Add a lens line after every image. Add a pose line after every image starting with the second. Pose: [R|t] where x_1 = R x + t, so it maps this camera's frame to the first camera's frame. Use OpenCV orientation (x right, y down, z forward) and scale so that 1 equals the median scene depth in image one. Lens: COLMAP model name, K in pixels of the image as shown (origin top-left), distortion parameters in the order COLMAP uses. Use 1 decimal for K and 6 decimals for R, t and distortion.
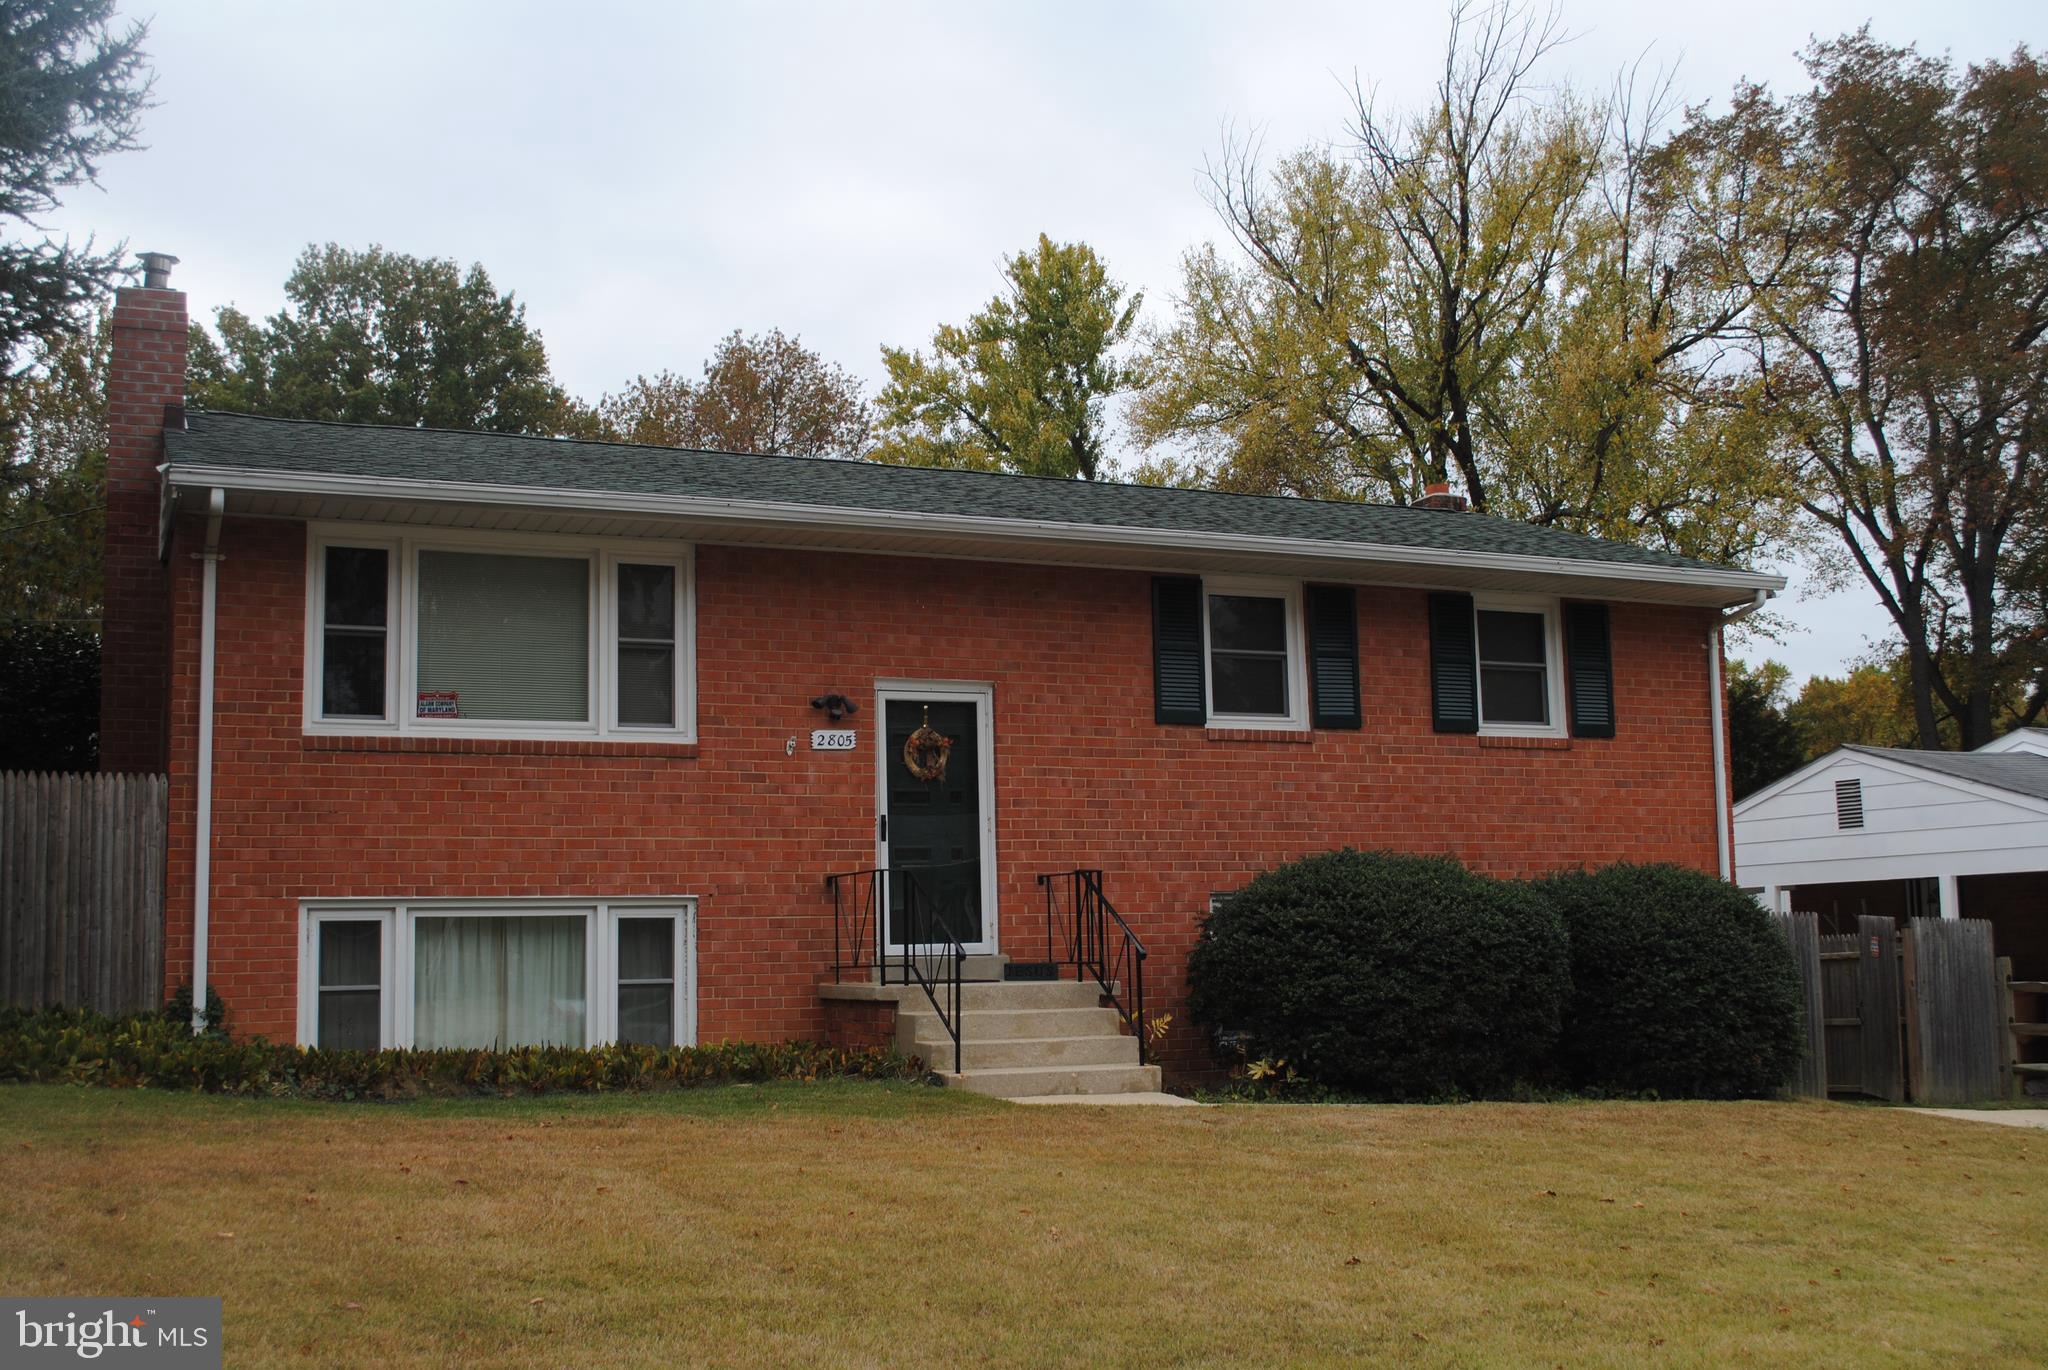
lens RADIAL K [[2141.1, 0, 1020.1], [0, 2141.1, 690.1], [0, 0, 1]] dist [-0.057238, 0.004275]
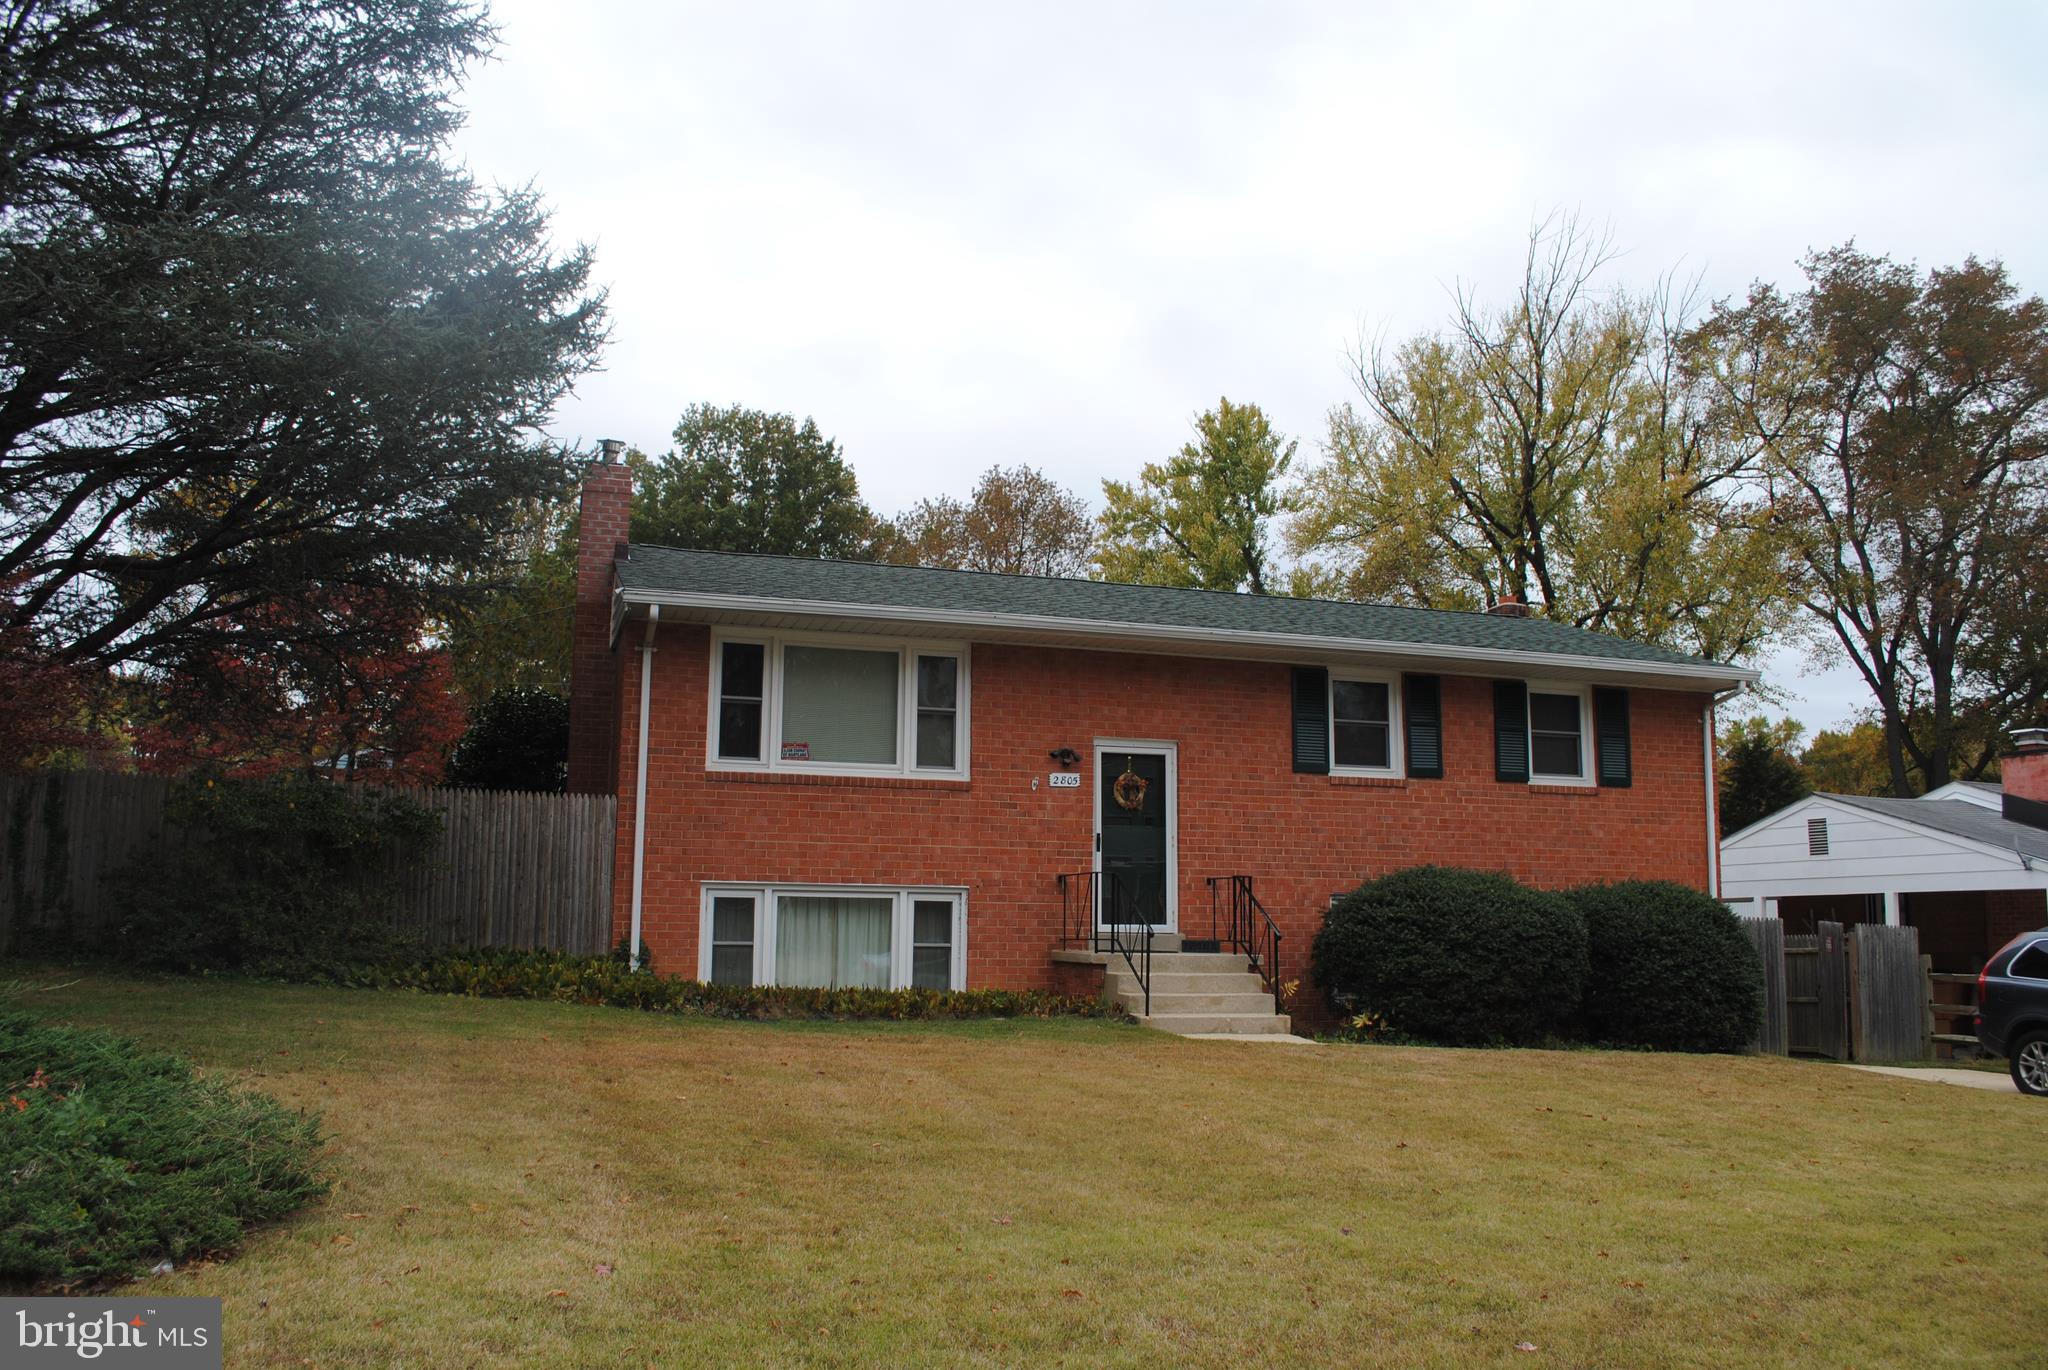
lens RADIAL K [[1619.9, 0, 1019.8], [0, 1619.9, 691.6], [0, 0, 1]] dist [-0.081842, 0.010858]
pose [[0.993448, 0.014673, -0.113339, 0.004808], [-0.017218, 0.999620, -0.021511, -0.011750], [0.112980, 0.023321, 0.993324, -0.078499]]
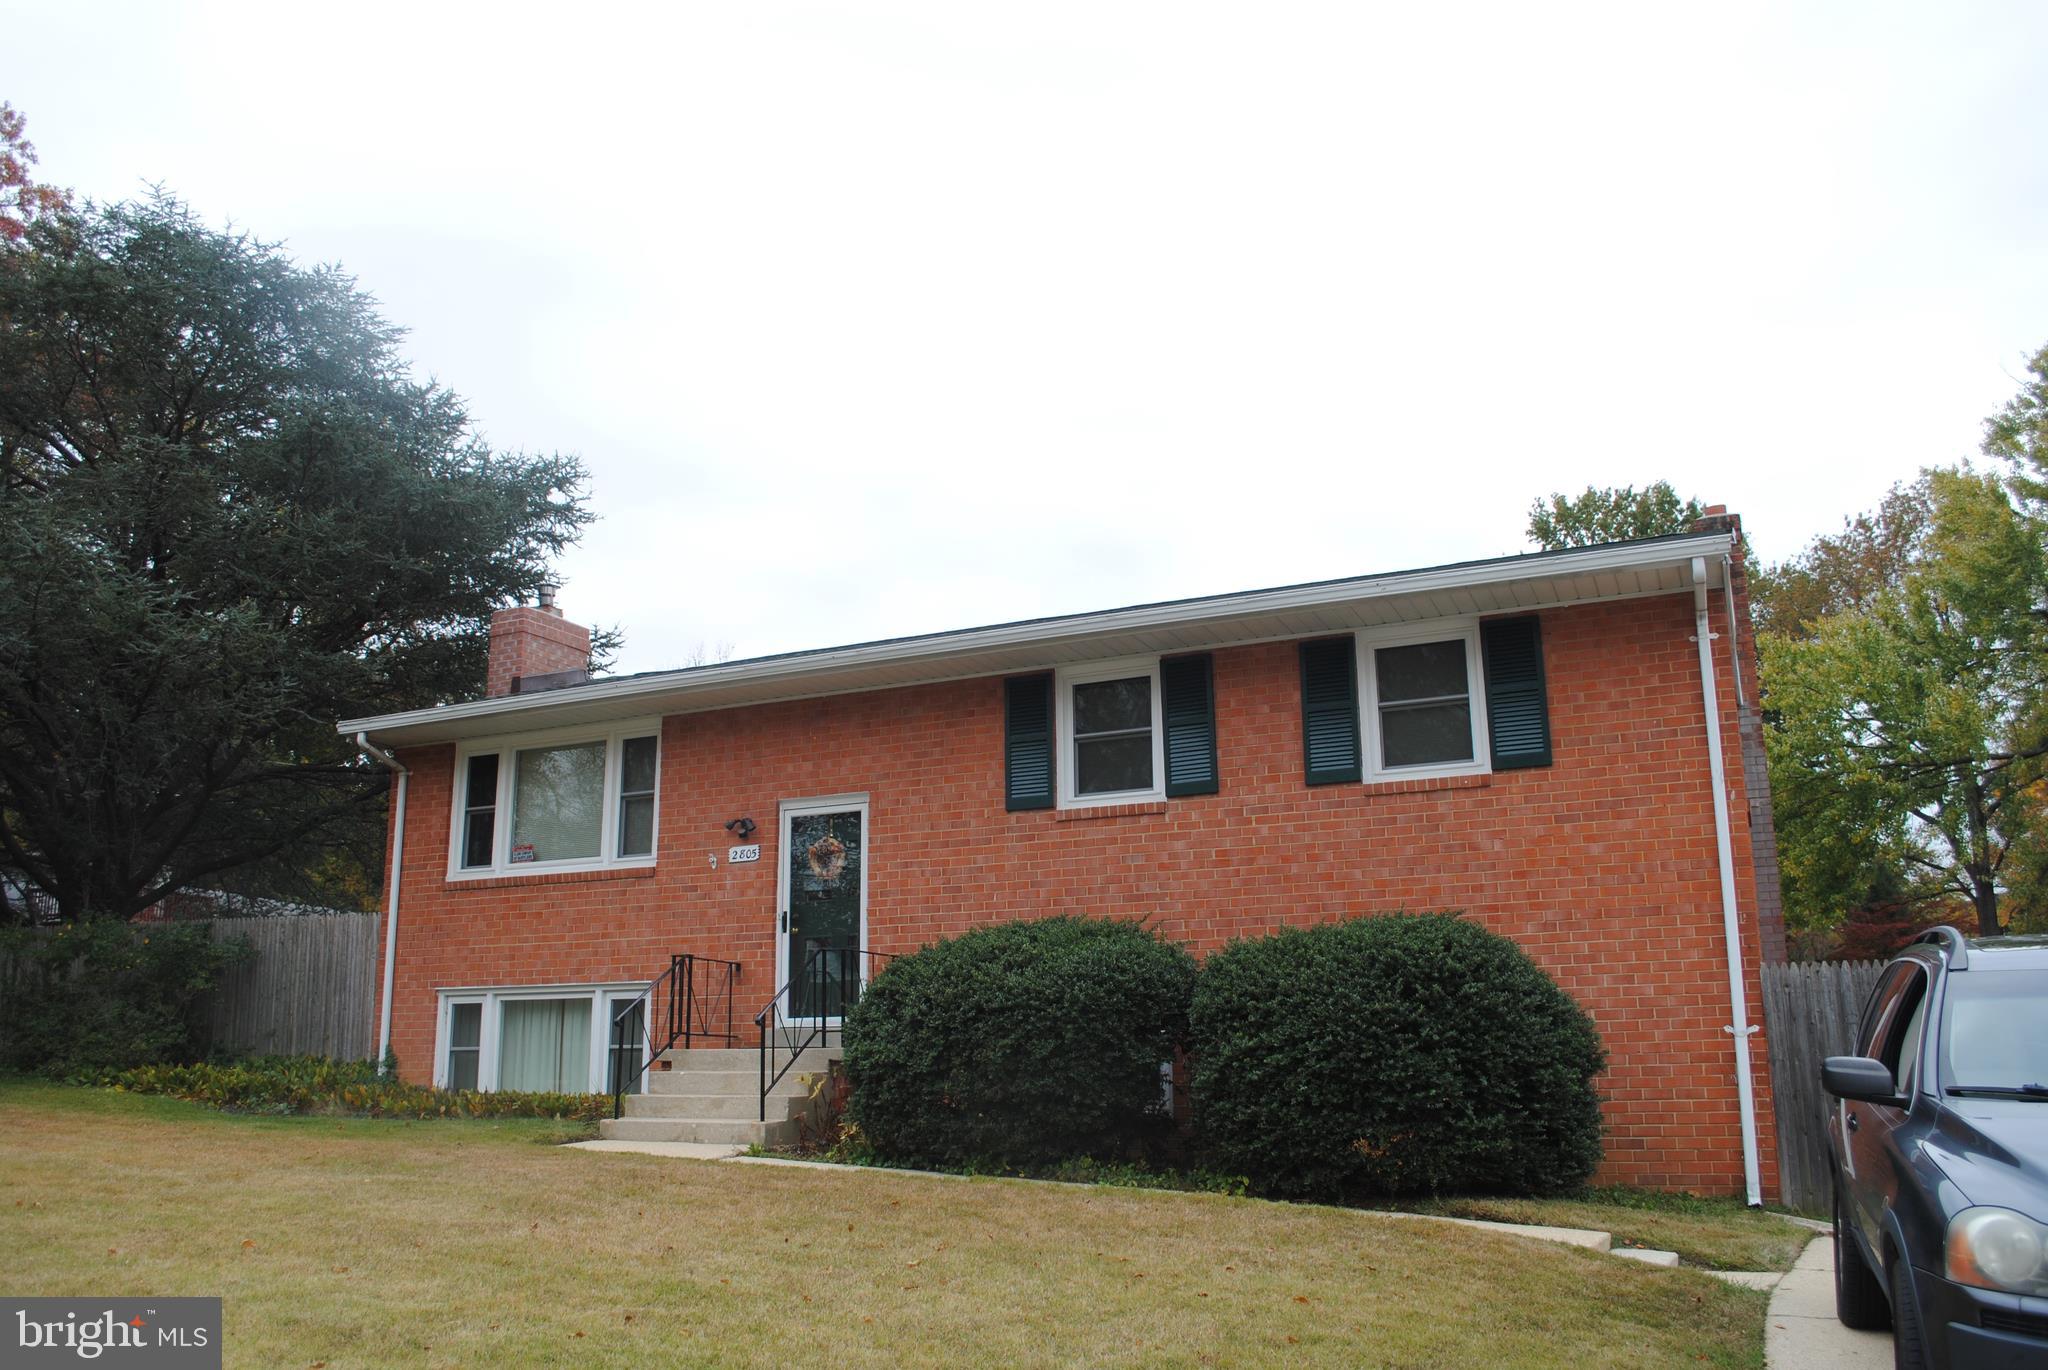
lens RADIAL K [[1619.9, 0, 1019.8], [0, 1619.9, 691.6], [0, 0, 1]] dist [-0.081842, 0.010858]
pose [[0.658786, -0.162831, -0.734498, 0.709620], [0.088658, 0.986297, -0.139134, 0.073352], [0.747089, 0.026540, 0.664194, 0.474806]]
